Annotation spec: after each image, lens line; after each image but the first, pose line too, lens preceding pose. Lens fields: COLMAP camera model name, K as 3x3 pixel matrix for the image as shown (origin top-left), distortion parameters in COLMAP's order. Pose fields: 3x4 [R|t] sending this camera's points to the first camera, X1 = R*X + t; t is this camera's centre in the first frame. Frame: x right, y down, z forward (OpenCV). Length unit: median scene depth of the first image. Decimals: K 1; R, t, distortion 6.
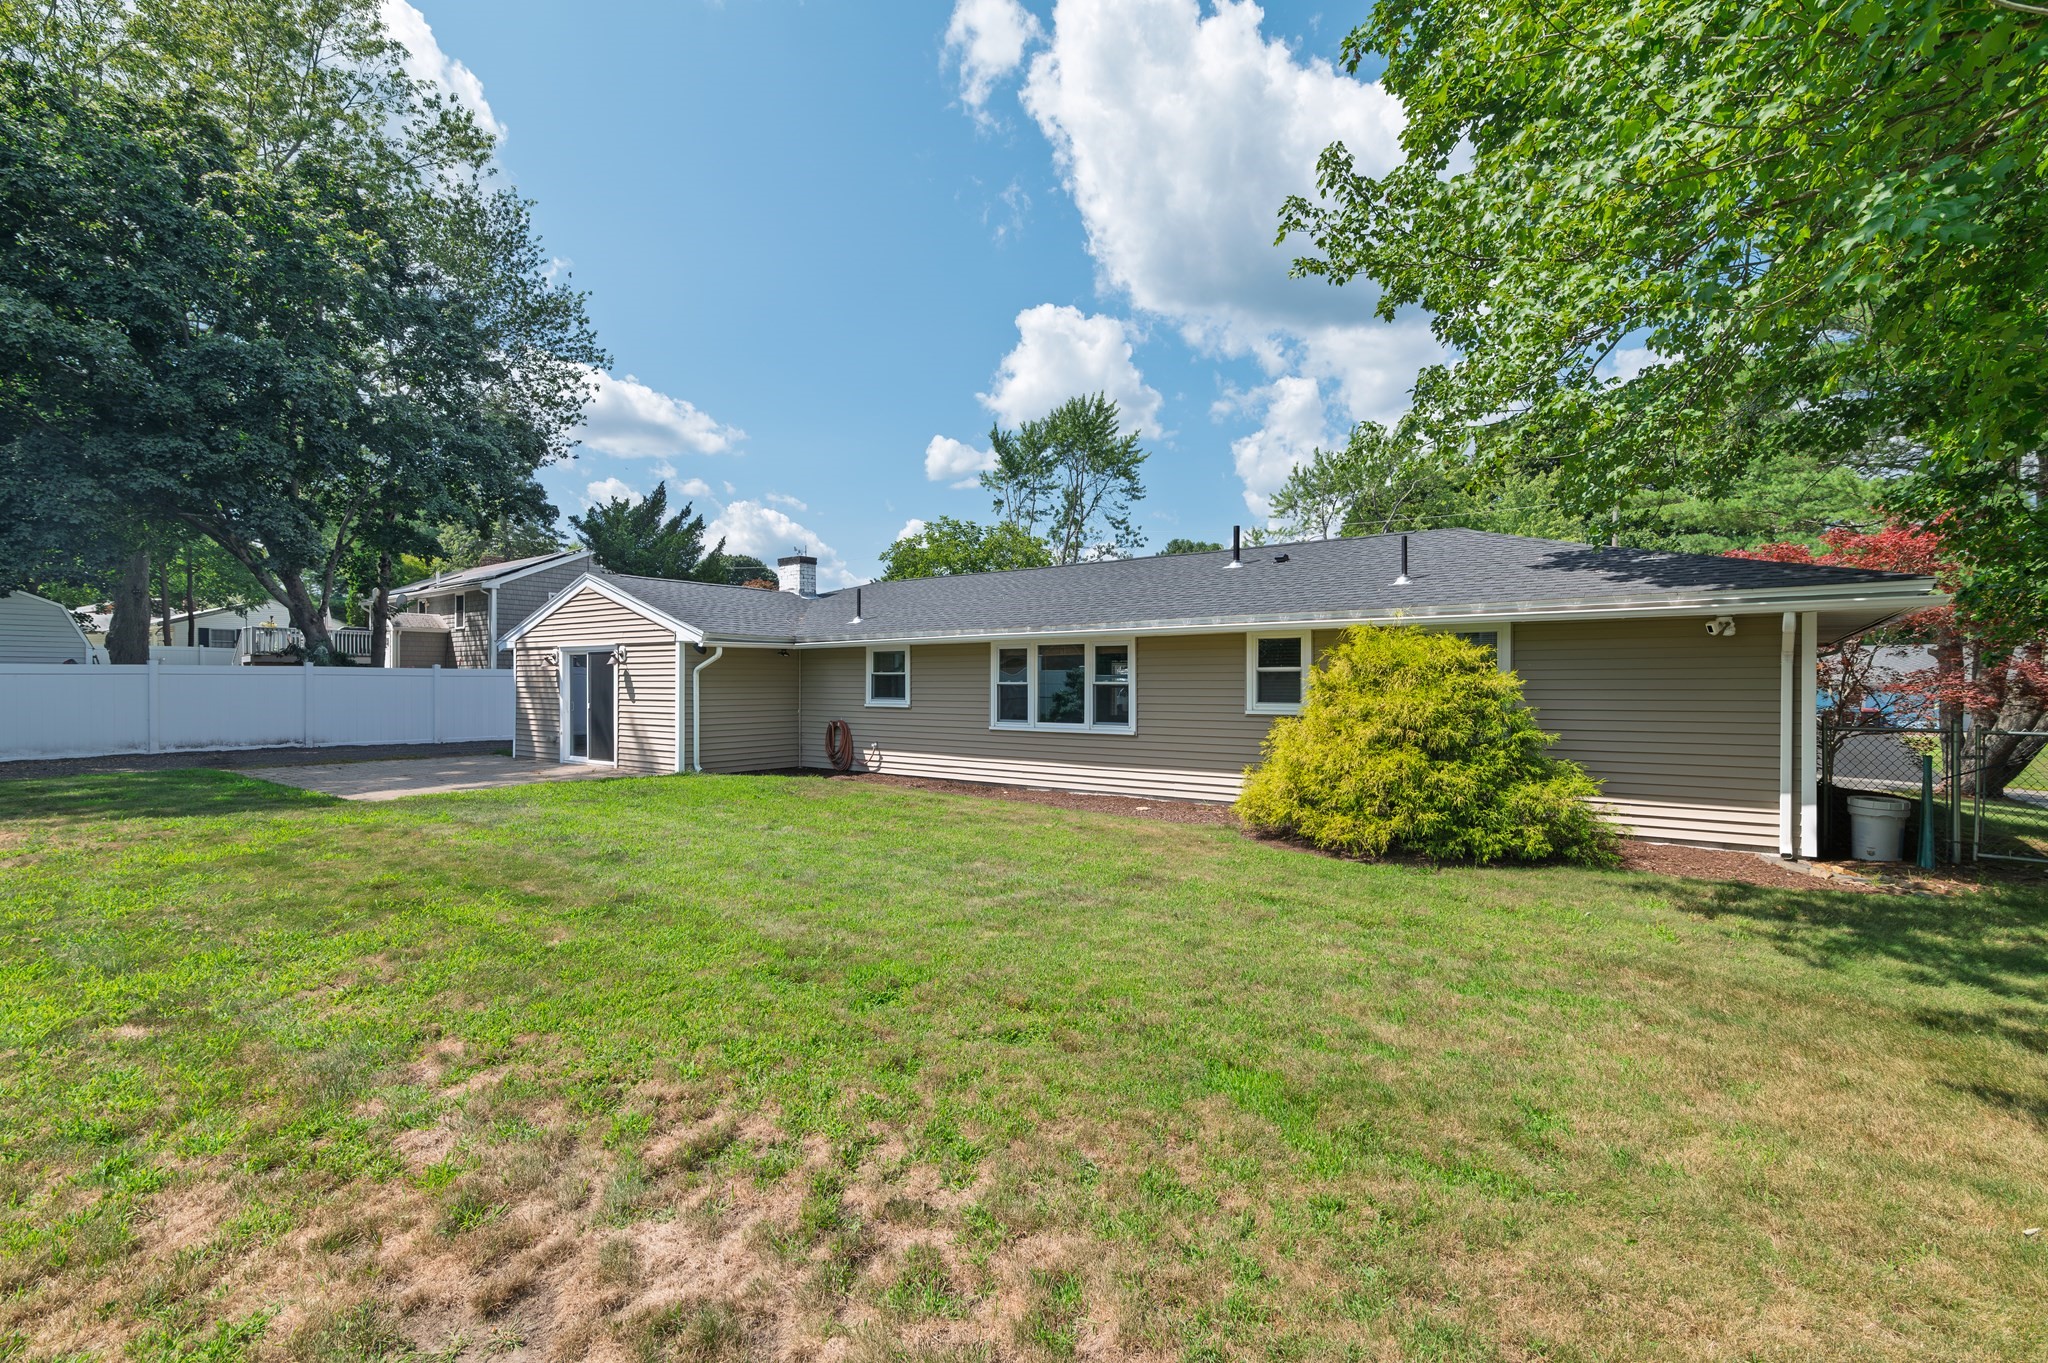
lens RADIAL K [[933.6, 0, 1024.0], [0, 933.6, 681.5], [0, 0, 1]] dist [0.012193, 0.000146]
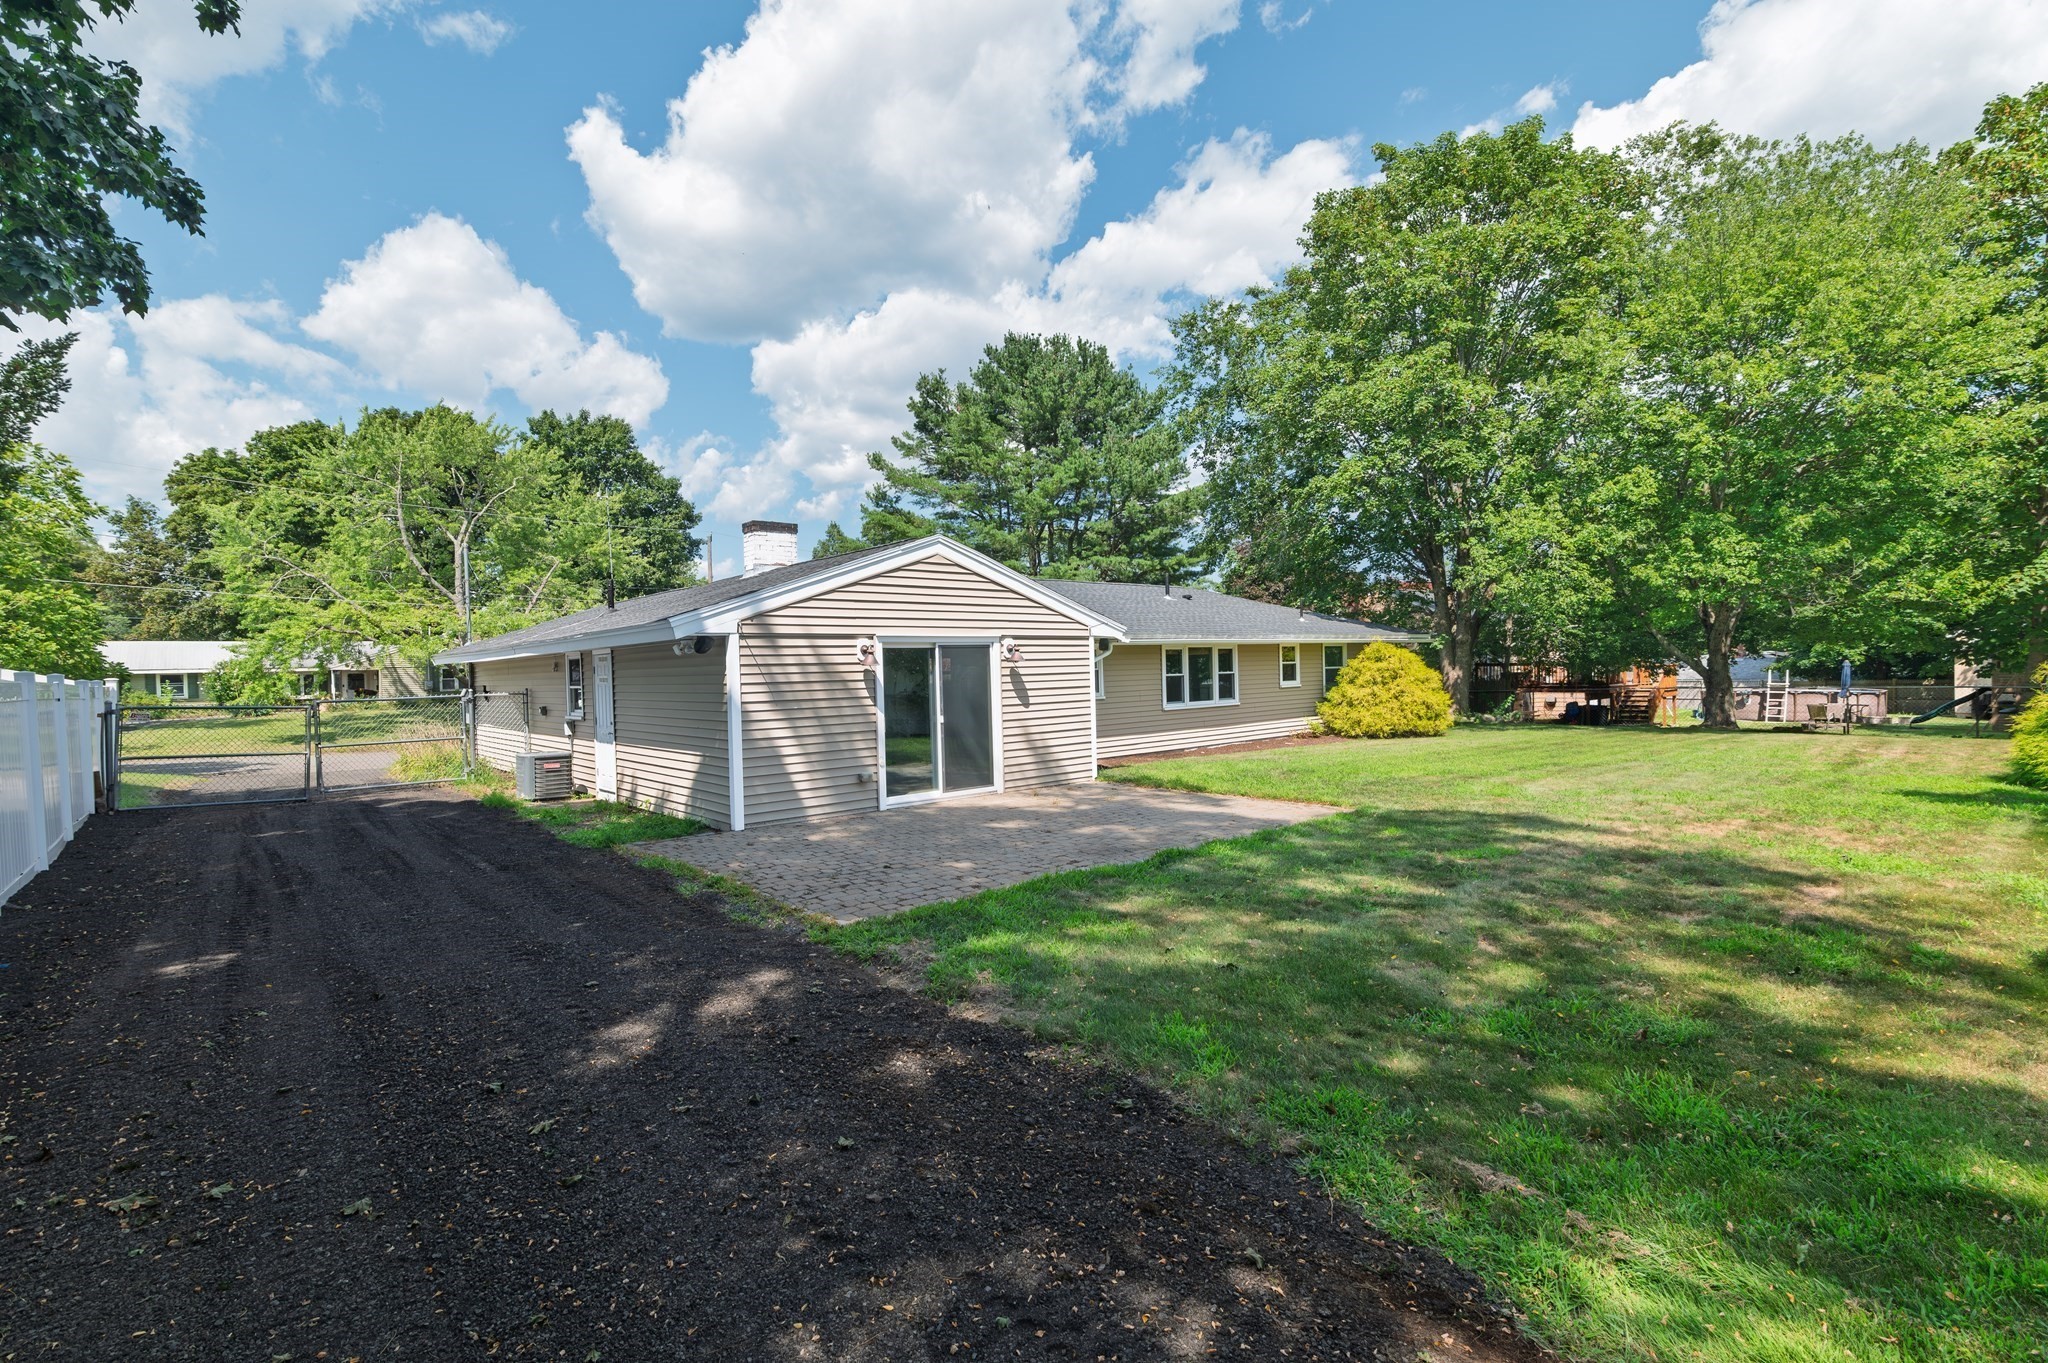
lens RADIAL K [[933.6, 0, 1024.0], [0, 933.6, 681.5], [0, 0, 1]] dist [-0.001777, -0.000629]
pose [[0.192178, -0.020060, 0.981155, -1.239067], [0.026537, 0.999532, 0.015238, -0.013297], [-0.981001, 0.023109, 0.192621, 0.849874]]
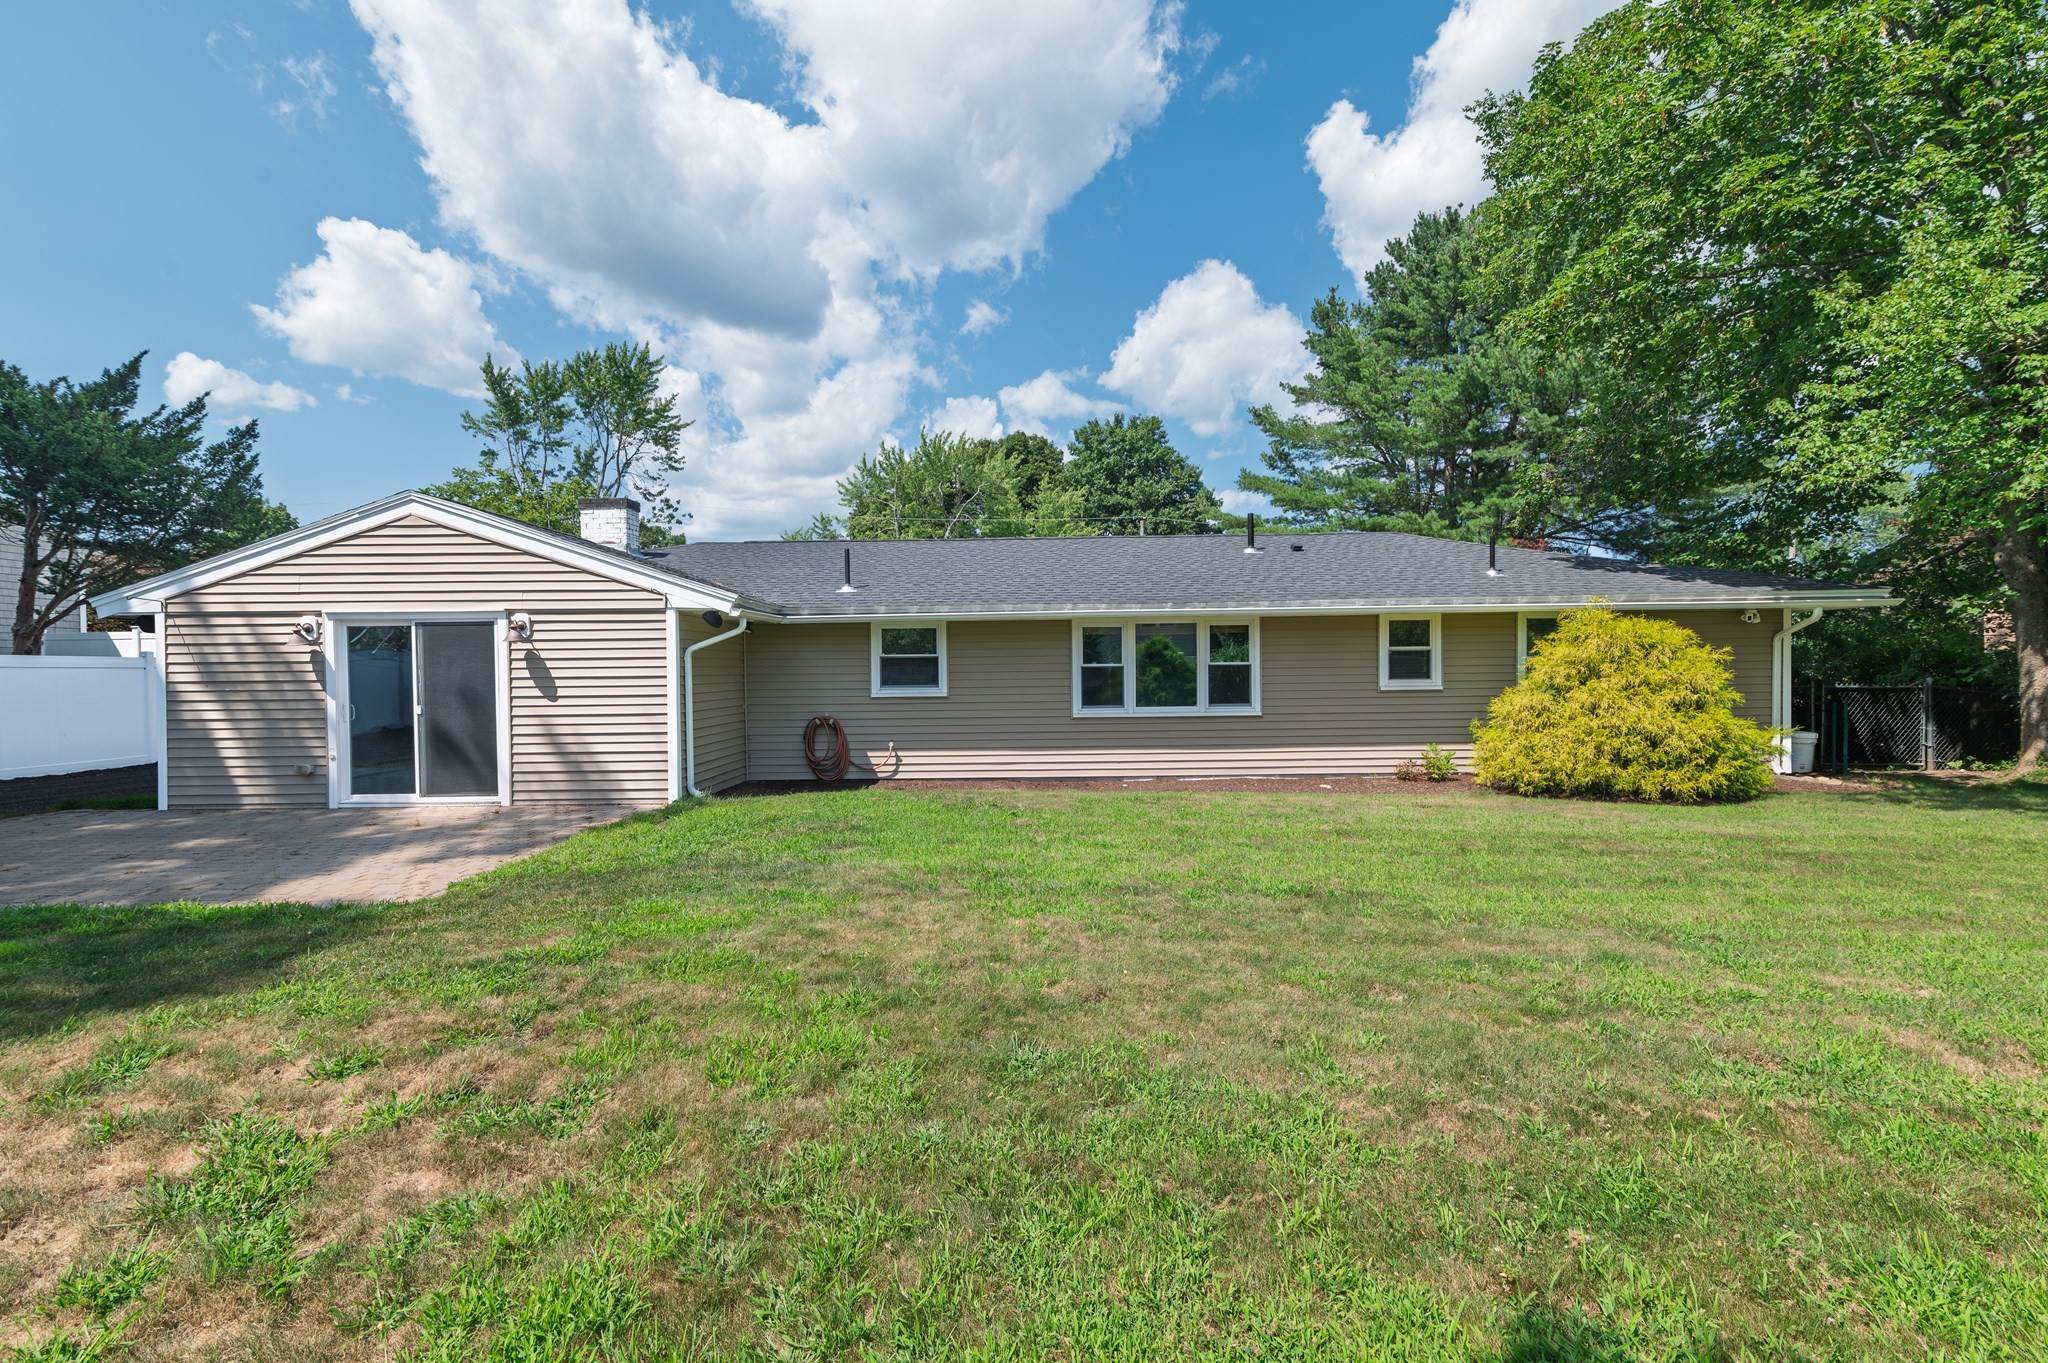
lens RADIAL K [[928.1, 0, 1020.9], [0, 928.1, 687.4], [0, 0, 1]] dist [0.009579, -0.000034]
pose [[0.798580, -0.021143, 0.601518, -0.550944], [0.012504, 0.999750, 0.018540, 0.005156], [-0.601759, -0.007284, 0.798644, 0.291500]]
